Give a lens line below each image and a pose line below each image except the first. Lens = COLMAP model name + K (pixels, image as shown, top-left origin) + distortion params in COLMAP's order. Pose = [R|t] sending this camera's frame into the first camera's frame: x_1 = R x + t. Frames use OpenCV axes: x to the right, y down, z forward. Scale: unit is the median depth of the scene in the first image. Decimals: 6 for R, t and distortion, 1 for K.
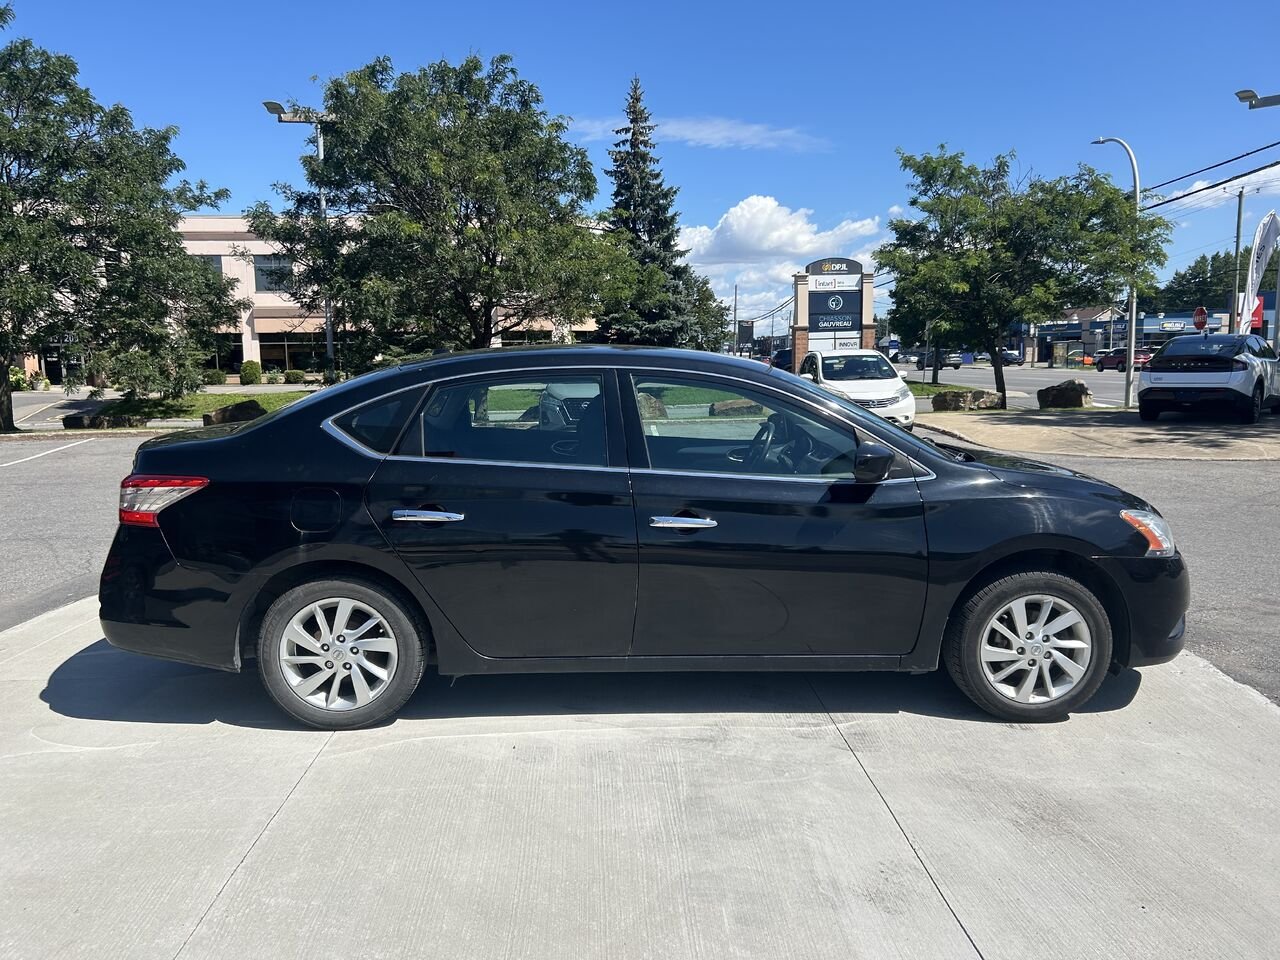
lens RADIAL K [[966.7, 0, 630.9], [0, 966.7, 479.2], [0, 0, 1]] dist [0.026695, -0.021244]
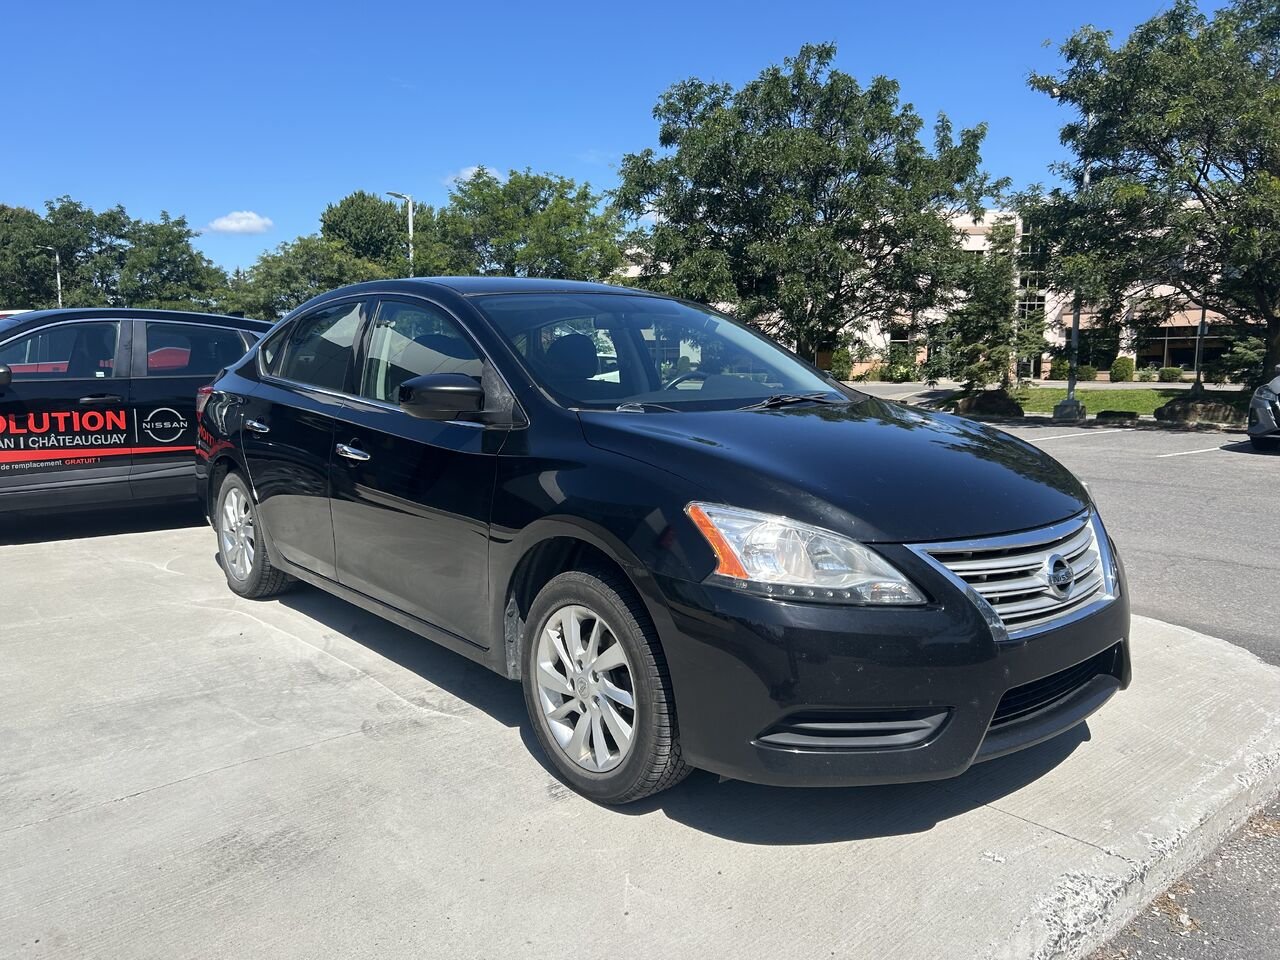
lens RADIAL K [[966.7, 0, 640.1], [0, 966.7, 480.0], [0, 0, 1]] dist [0.026695, -0.021244]
pose [[0.610935, 0.108241, -0.784246, 0.170799], [-0.108585, 0.992704, 0.052424, -0.001856], [0.784199, 0.053130, 0.618231, 0.105972]]
